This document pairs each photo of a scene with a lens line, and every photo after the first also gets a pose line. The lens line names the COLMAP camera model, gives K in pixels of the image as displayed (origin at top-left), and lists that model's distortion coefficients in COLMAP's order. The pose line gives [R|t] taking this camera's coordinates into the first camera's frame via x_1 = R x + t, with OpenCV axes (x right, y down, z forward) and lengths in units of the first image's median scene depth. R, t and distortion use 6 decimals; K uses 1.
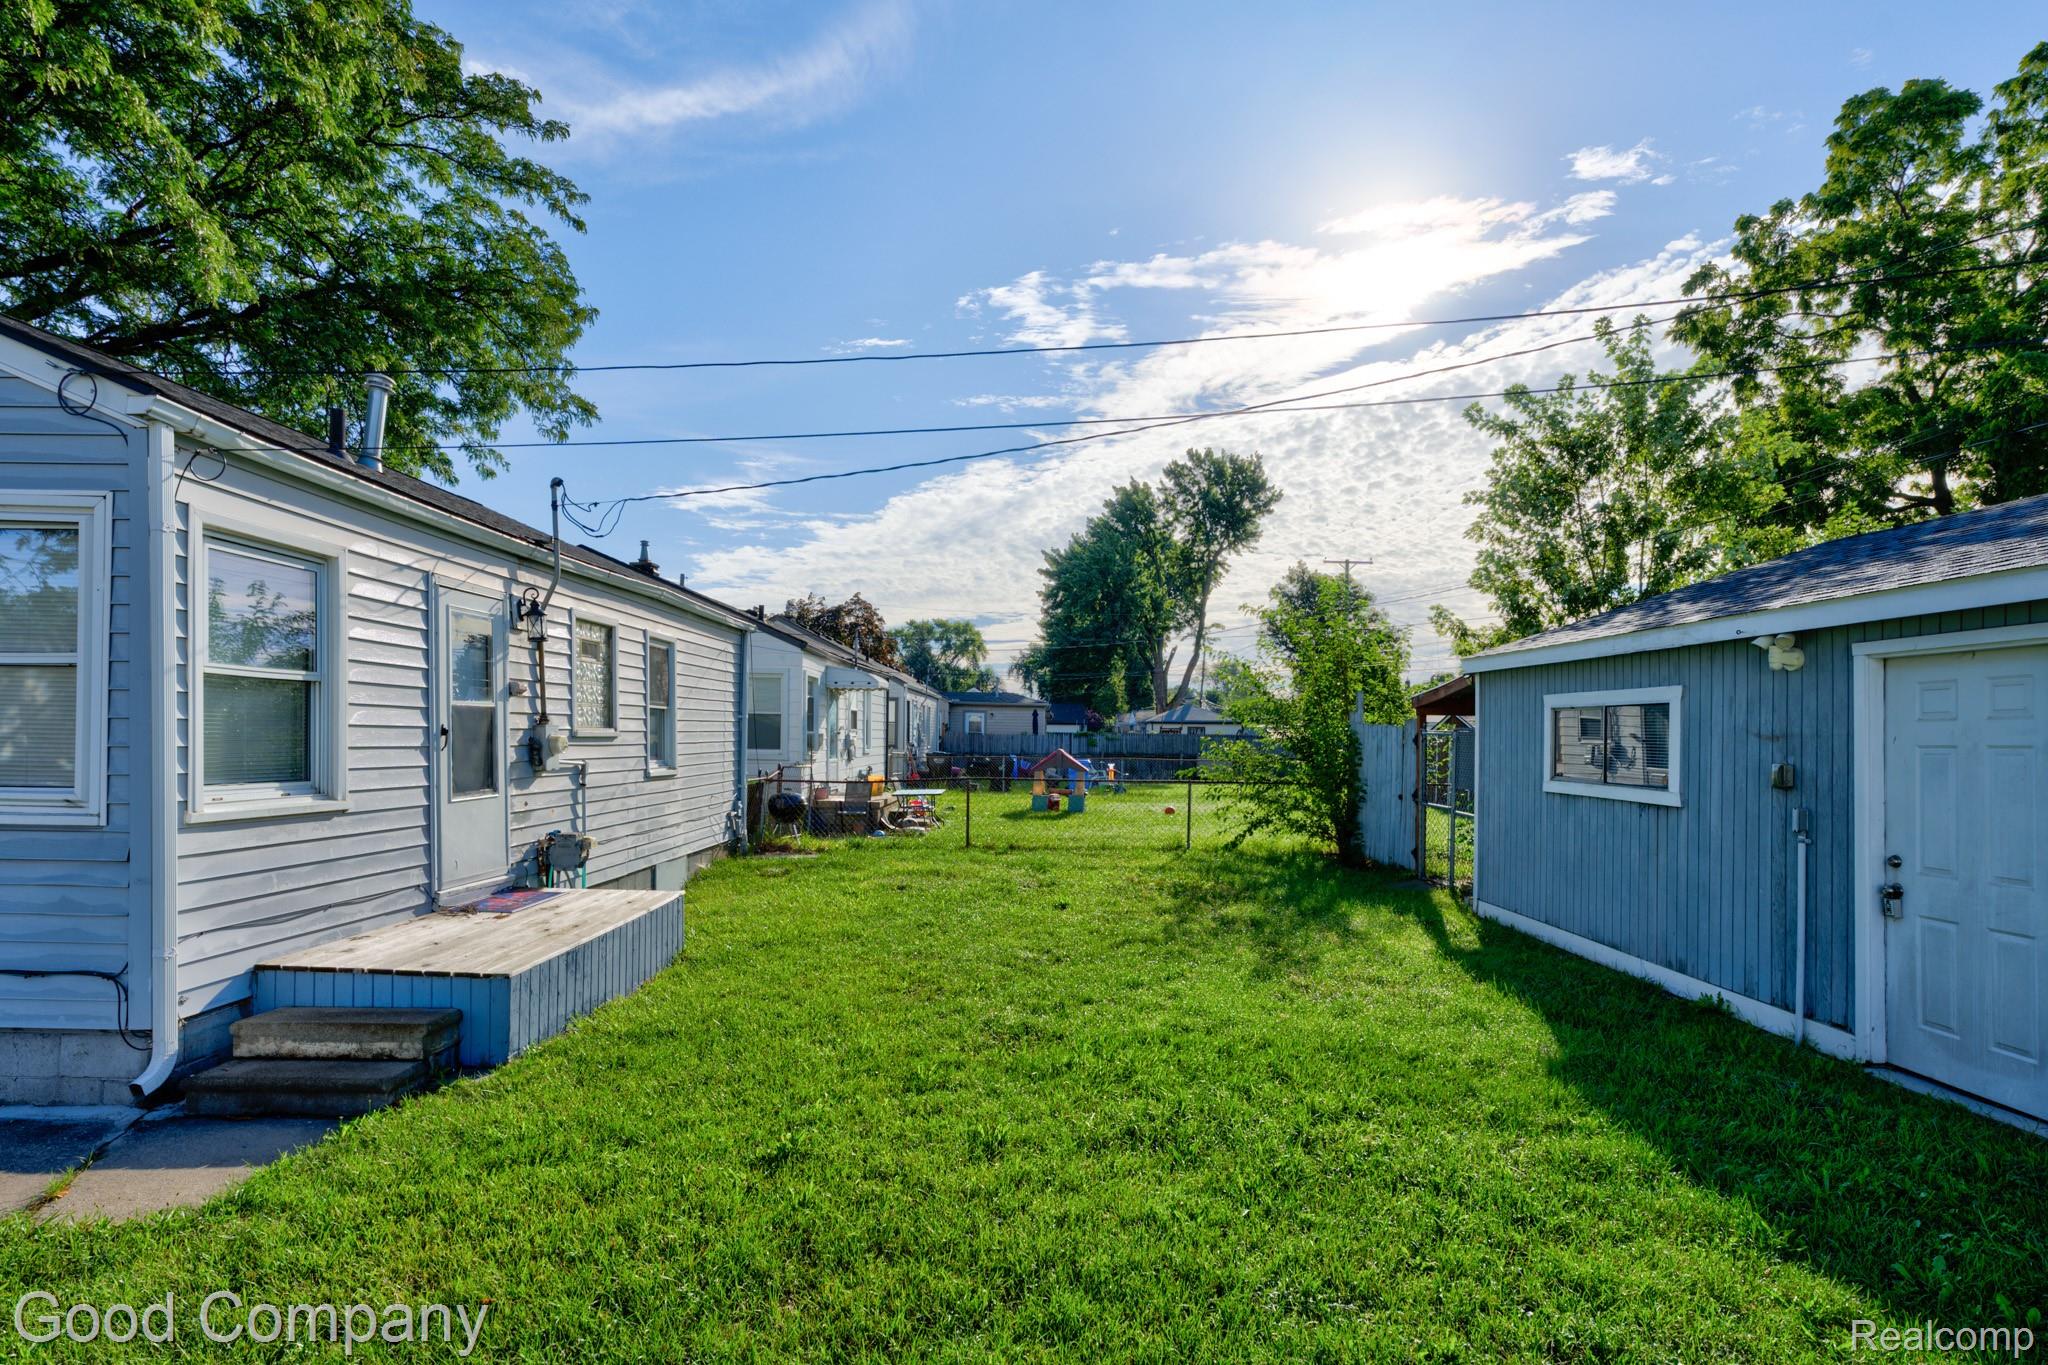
lens RADIAL K [[1016.7, 0, 1013.2], [0, 1016.7, 723.2], [0, 0, 1]] dist [-0.003629, 0.009673]
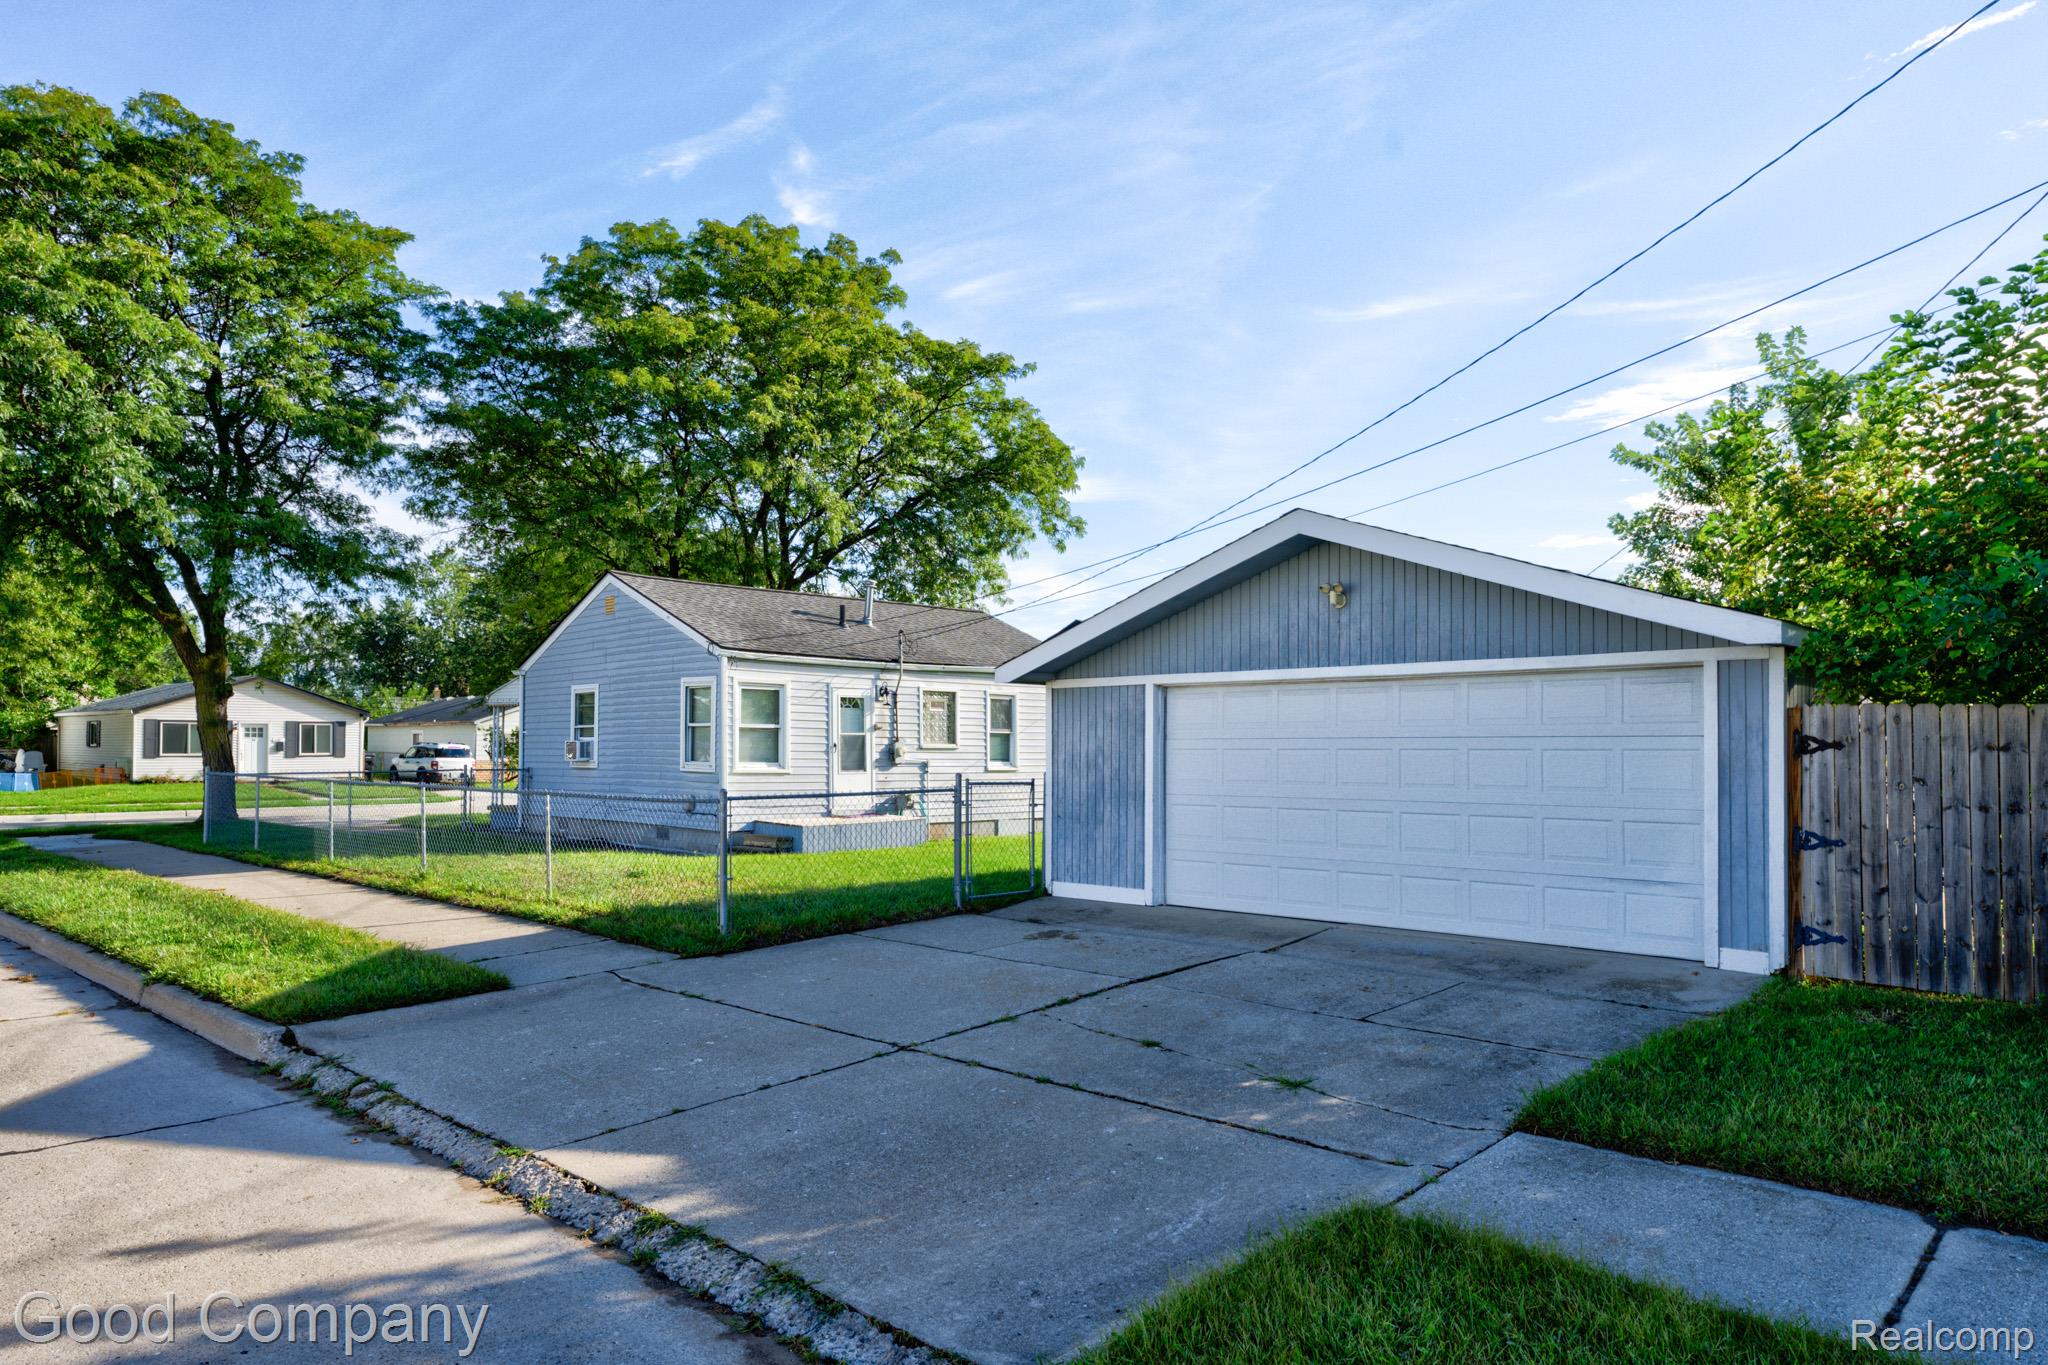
lens RADIAL K [[1358.0, 0, 1024.0], [0, 1358.0, 682.5], [0, 0, 1]] dist [-0.001859, 0.000214]
pose [[0.718779, -0.043559, -0.693873, 1.851056], [0.011544, 0.998646, -0.050732, 0.025514], [0.695143, 0.028455, 0.718308, -0.956650]]
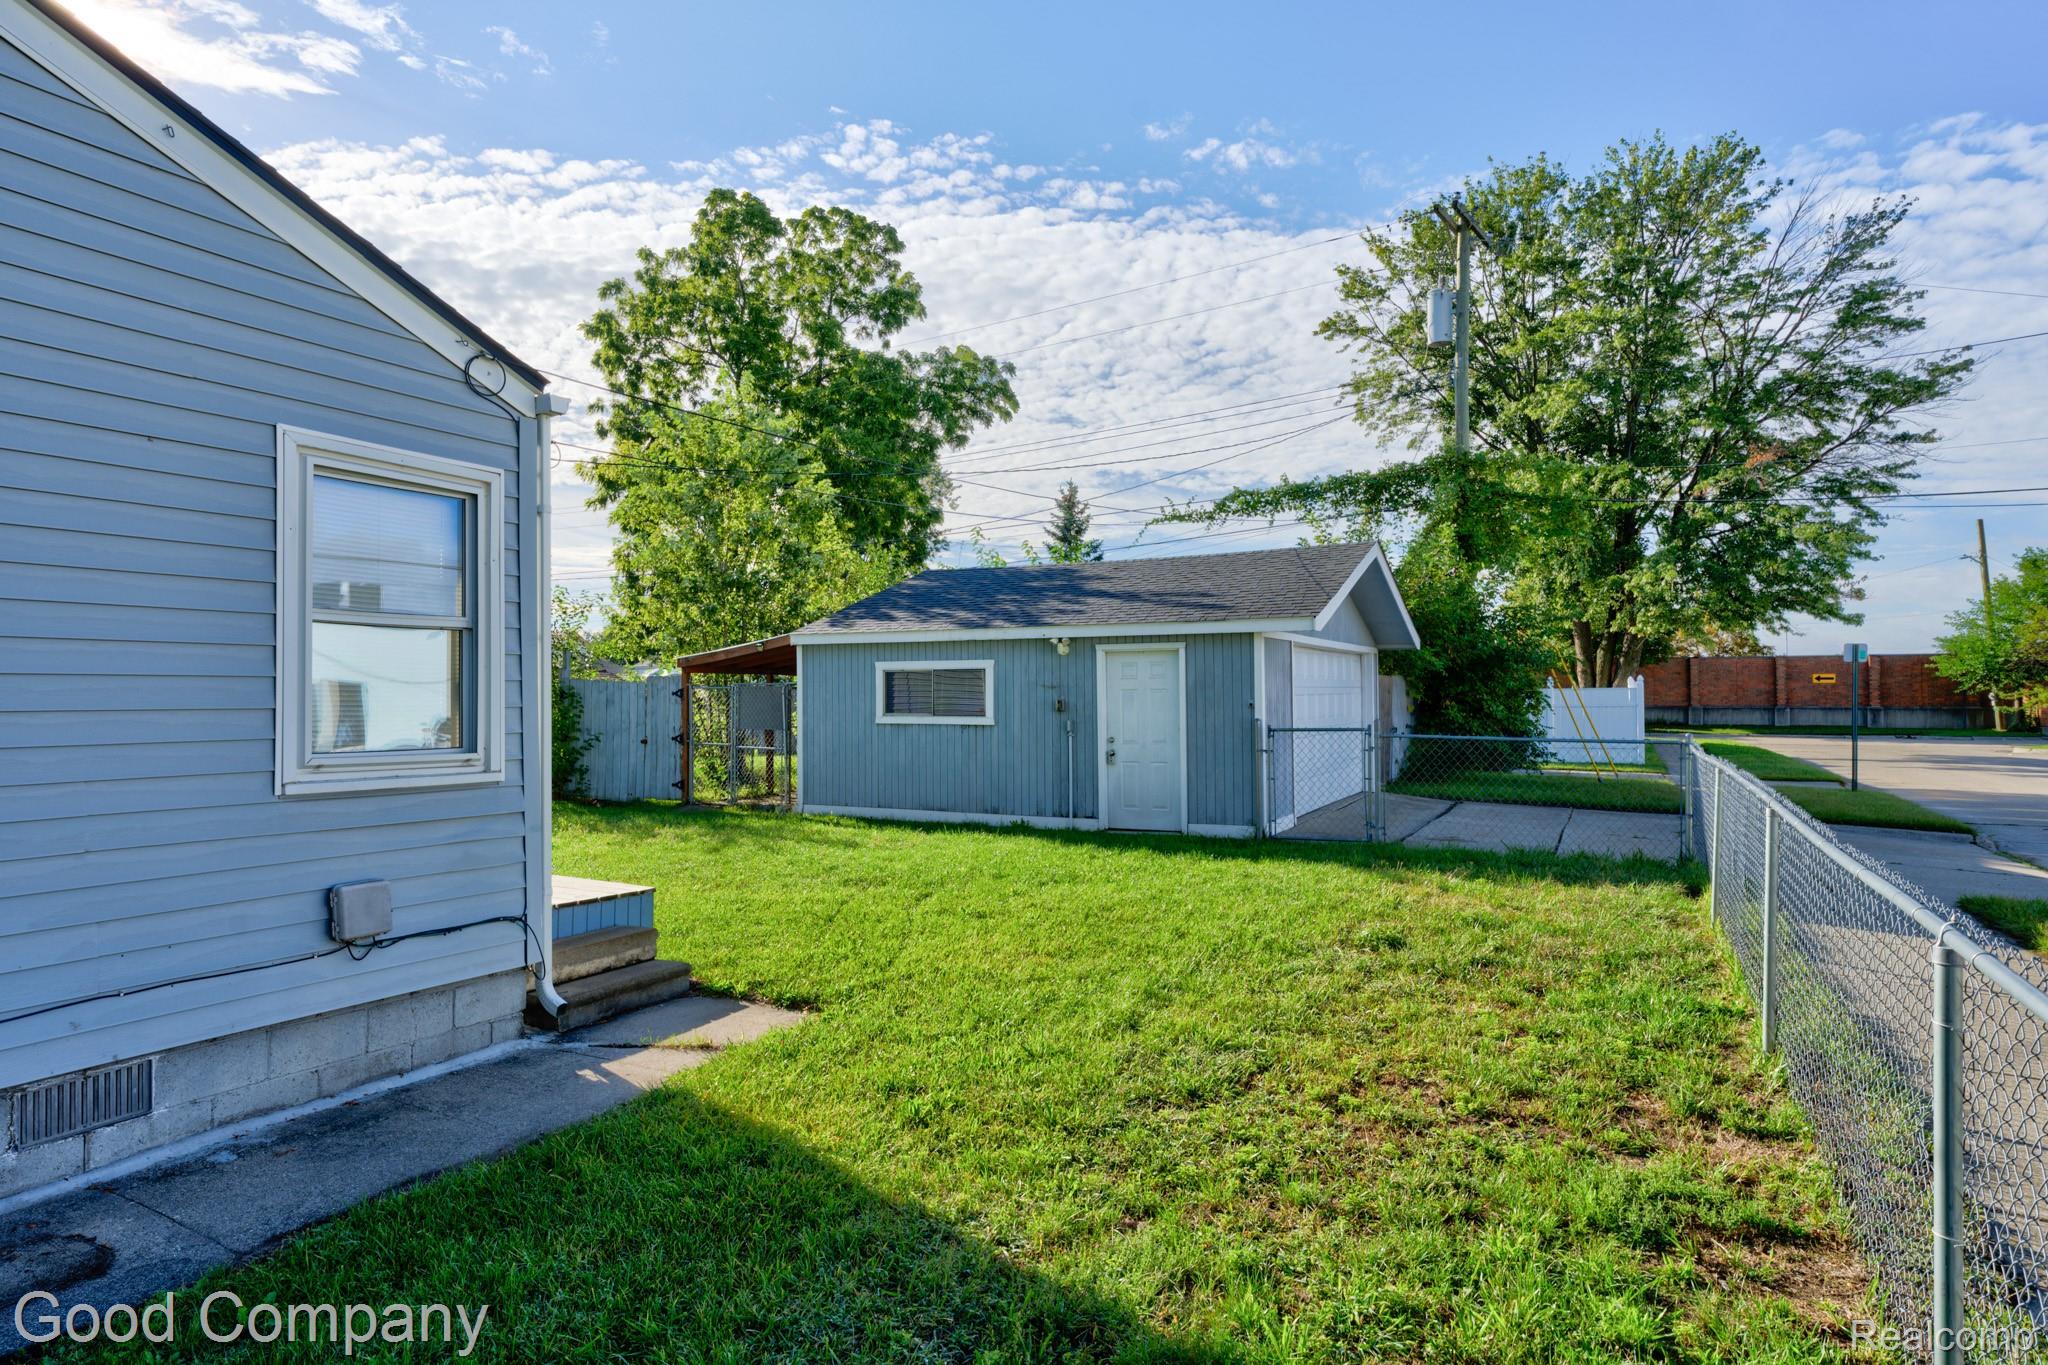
lens RADIAL K [[1091.1, 0, 1024.0], [0, 1091.1, 682.5], [0, 0, 1]] dist [-0.001631, -0.000048]
pose [[0.488376, -0.004510, 0.872622, -0.861428], [-0.001141, 0.999982, 0.005806, -0.005853], [-0.872633, -0.003831, 0.488362, -0.019407]]
